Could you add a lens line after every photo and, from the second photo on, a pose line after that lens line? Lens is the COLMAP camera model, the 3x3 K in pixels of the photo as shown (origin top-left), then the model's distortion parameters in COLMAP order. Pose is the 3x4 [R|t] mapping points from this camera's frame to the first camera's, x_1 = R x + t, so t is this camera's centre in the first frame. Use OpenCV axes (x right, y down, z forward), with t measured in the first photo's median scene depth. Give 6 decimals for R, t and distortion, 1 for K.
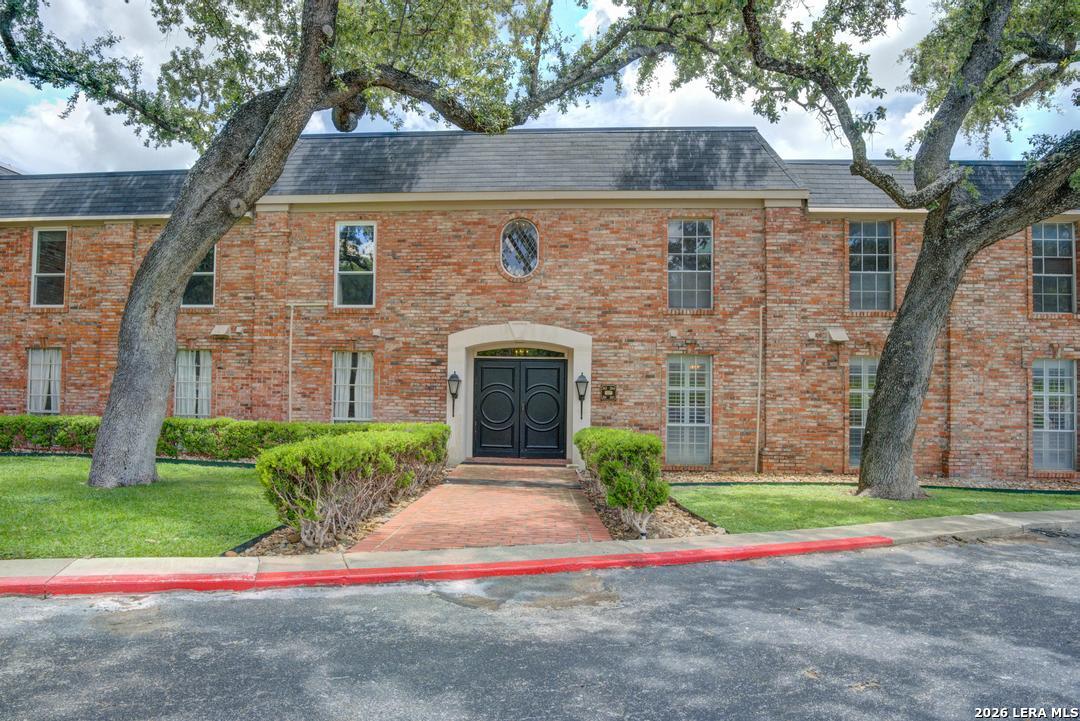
lens RADIAL K [[604.6, 0, 517.5], [0, 604.6, 359.3], [0, 0, 1]] dist [-0.039714, 0.002210]
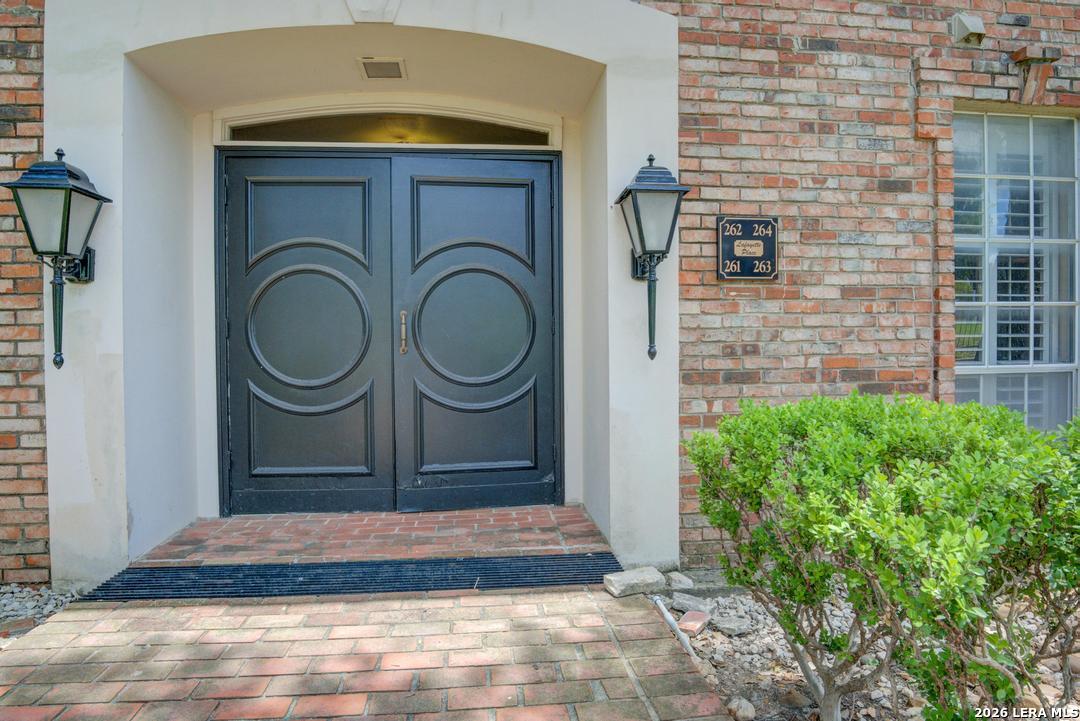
lens RADIAL K [[600.6, 0, 539.1], [0, 600.6, 332.6], [0, 0, 1]] dist [-0.043316, 0.000441]
pose [[0.985385, -0.017767, 0.169413, 0.025215], [0.014142, 0.999645, 0.022584, 0.082320], [-0.169754, -0.019858, 0.985286, 0.767457]]
